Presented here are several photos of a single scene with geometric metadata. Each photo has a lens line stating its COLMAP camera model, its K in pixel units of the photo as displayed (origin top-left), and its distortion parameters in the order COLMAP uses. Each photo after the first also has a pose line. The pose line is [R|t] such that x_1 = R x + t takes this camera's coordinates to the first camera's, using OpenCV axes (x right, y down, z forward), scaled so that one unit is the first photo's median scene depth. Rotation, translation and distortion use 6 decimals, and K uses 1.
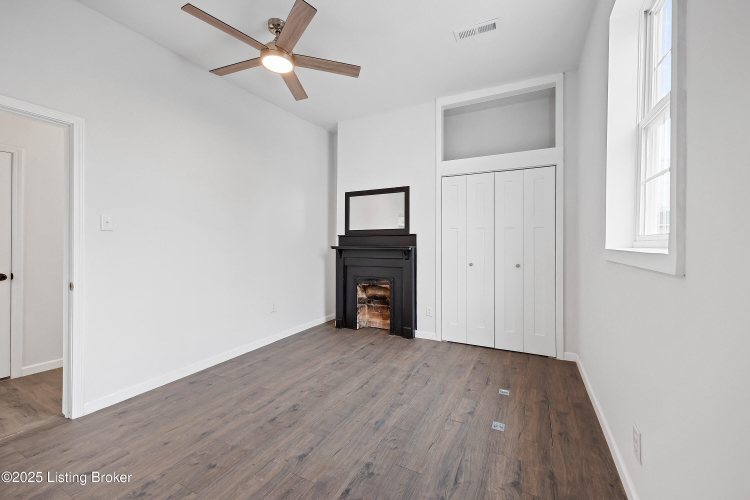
lens RADIAL K [[299.4, 0, 381.6], [0, 299.4, 246.2], [0, 0, 1]] dist [0.007589, 0.000460]
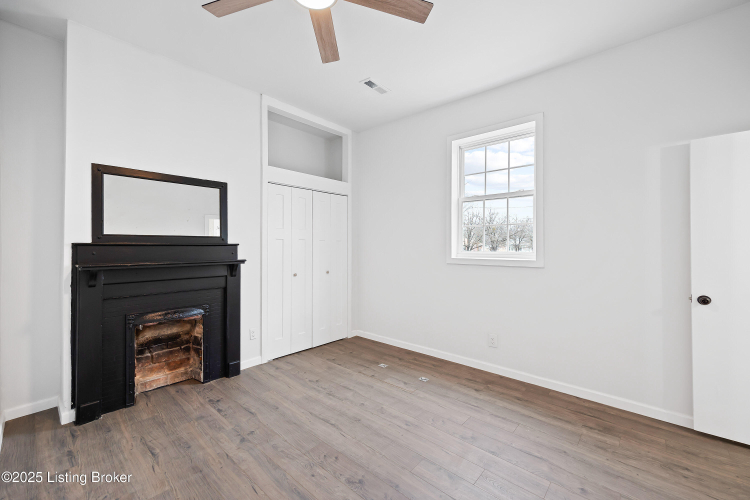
lens RADIAL K [[299.4, 0, 369.2], [0, 299.4, 249.2], [0, 0, 1]] dist [0.007589, 0.000460]
pose [[0.286082, -0.006443, 0.958184, -0.763489], [0.008944, 0.999952, 0.004053, -0.036530], [-0.958163, 0.007411, 0.286126, 0.571694]]
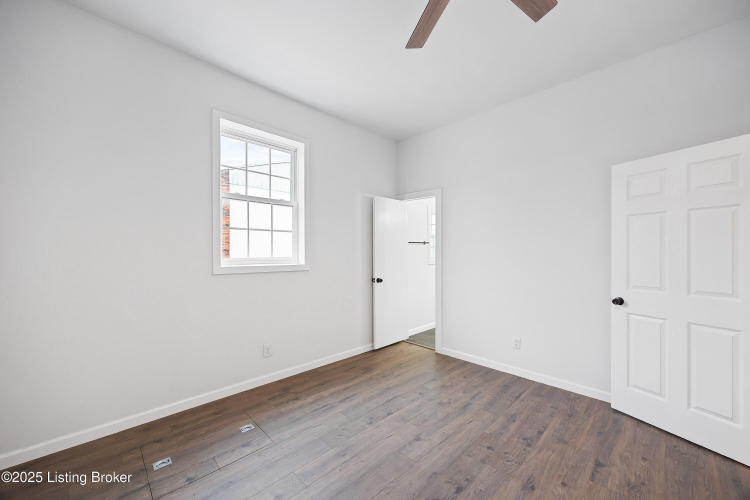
lens RADIAL K [[299.4, 0, 369.6], [0, 299.4, 252.2], [0, 0, 1]] dist [0.007589, 0.000460]
pose [[-0.940261, -0.001993, 0.340450, -0.292072], [0.001061, 0.999961, 0.008783, -0.046160], [-0.340454, 0.008620, -0.940222, 1.306007]]
